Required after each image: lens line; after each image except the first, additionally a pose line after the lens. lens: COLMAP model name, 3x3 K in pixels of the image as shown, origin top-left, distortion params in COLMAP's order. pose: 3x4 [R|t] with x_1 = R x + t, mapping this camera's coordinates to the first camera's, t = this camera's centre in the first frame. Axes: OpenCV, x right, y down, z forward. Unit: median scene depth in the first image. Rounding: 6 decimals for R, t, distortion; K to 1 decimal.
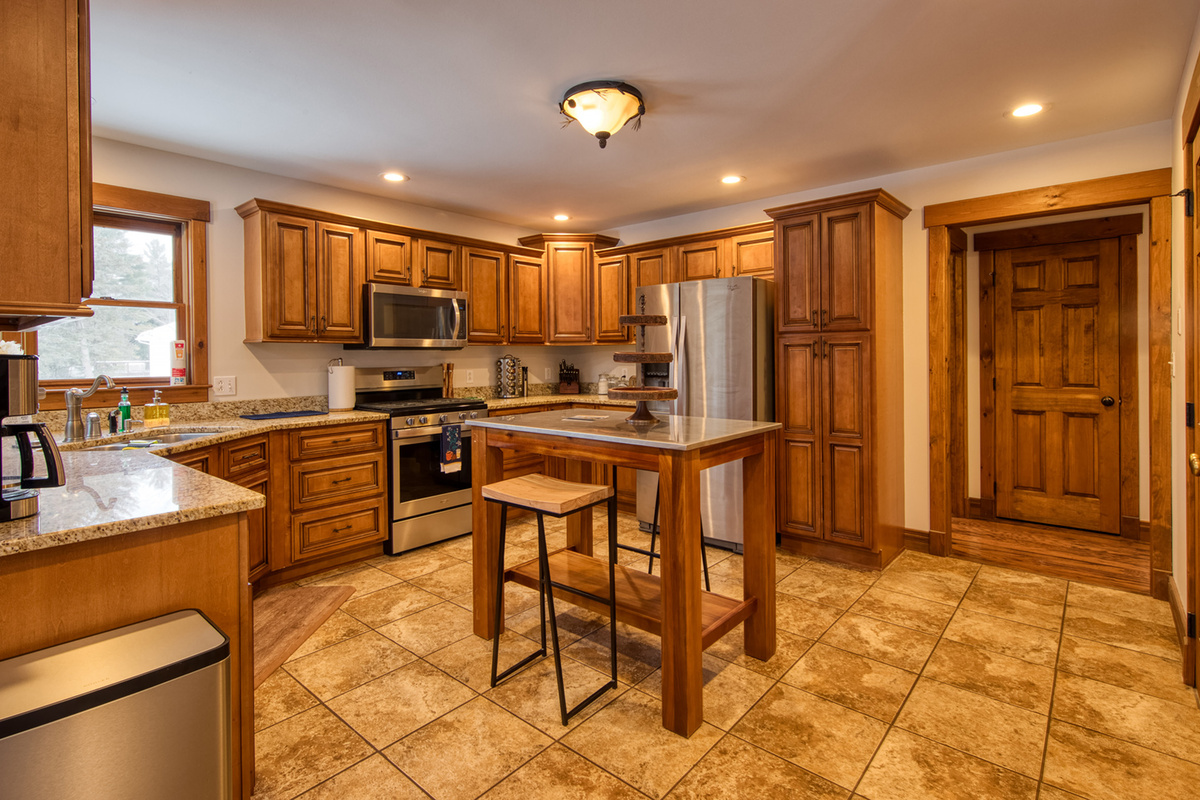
lens RADIAL K [[564.1, 0, 616.8], [0, 564.1, 357.0], [0, 0, 1]] dist [-0.002473, -0.000164]
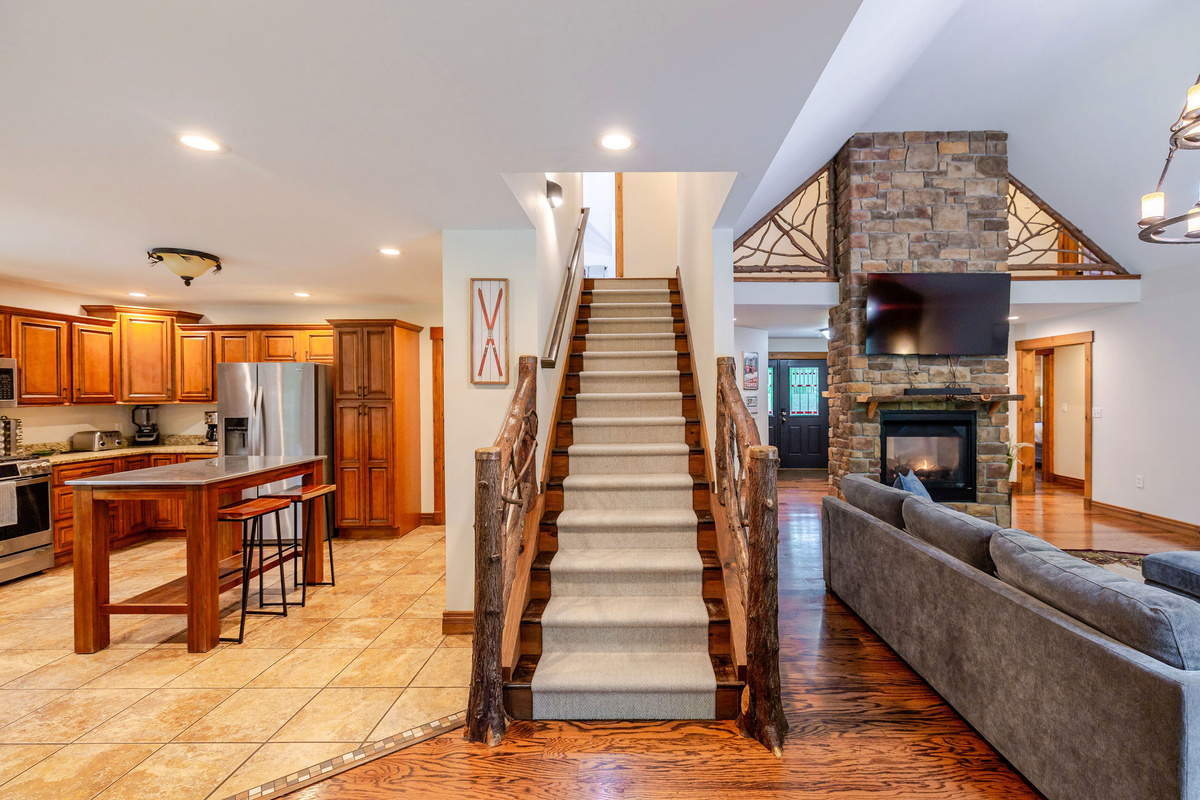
lens RADIAL K [[514.0, 0, 631.4], [0, 514.0, 396.3], [0, 0, 1]] dist [0.004908, 0.000267]
pose [[0.770976, -0.000040, 0.636865, 0.008766], [-0.000361, 1.000000, 0.000499, -0.045501], [-0.636865, -0.000614, 0.770975, -0.536276]]
